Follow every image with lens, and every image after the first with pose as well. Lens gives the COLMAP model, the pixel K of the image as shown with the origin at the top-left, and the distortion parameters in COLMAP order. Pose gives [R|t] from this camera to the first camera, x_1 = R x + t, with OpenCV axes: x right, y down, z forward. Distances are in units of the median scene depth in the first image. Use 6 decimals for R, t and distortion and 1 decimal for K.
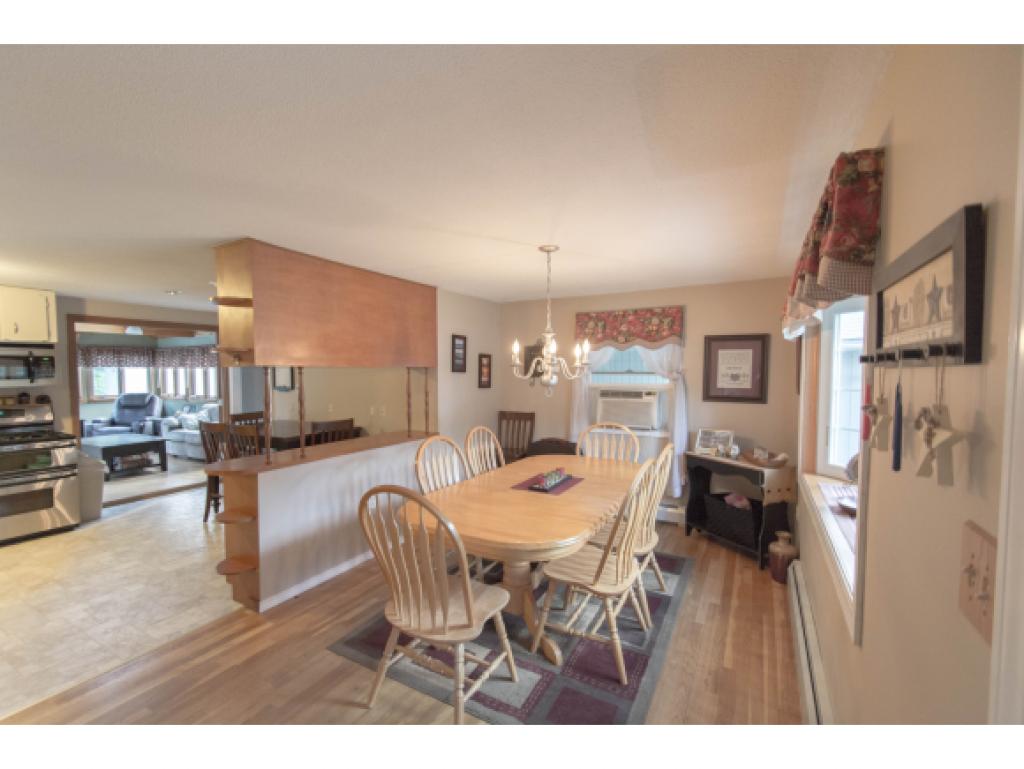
lens RADIAL K [[453.0, 0, 494.6], [0, 453.0, 391.1], [0, 0, 1]] dist [0.003038, -0.000047]
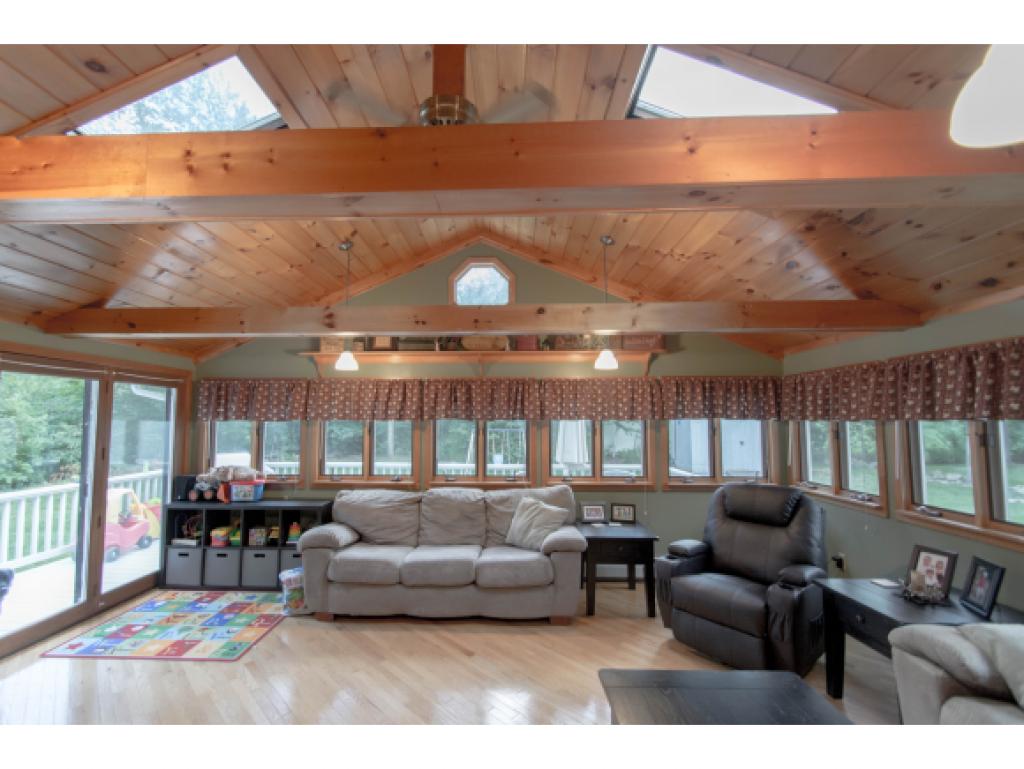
lens RADIAL K [[453.0, 0, 494.6], [0, 453.0, 391.1], [0, 0, 1]] dist [0.003038, -0.000047]
pose [[0.481212, -0.056811, -0.874762, -1.049722], [-0.043287, 0.995140, -0.088442, -0.062942], [0.875535, 0.080426, 0.476414, 1.154895]]
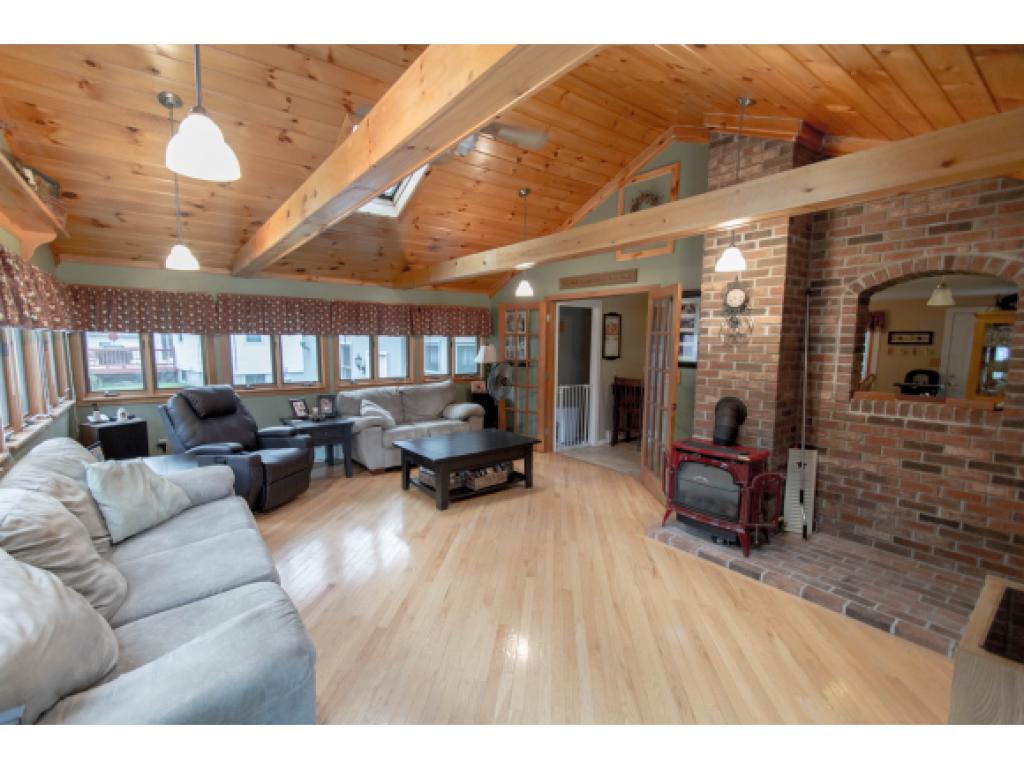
lens RADIAL K [[449.1, 0, 486.9], [0, 449.1, 391.8], [0, 0, 1]] dist [0.002809, -0.000678]
pose [[0.393269, -0.099841, 0.913987, -2.119676], [0.034385, 0.994988, 0.093894, -0.050017], [-0.918780, -0.005498, 0.394731, 1.034016]]
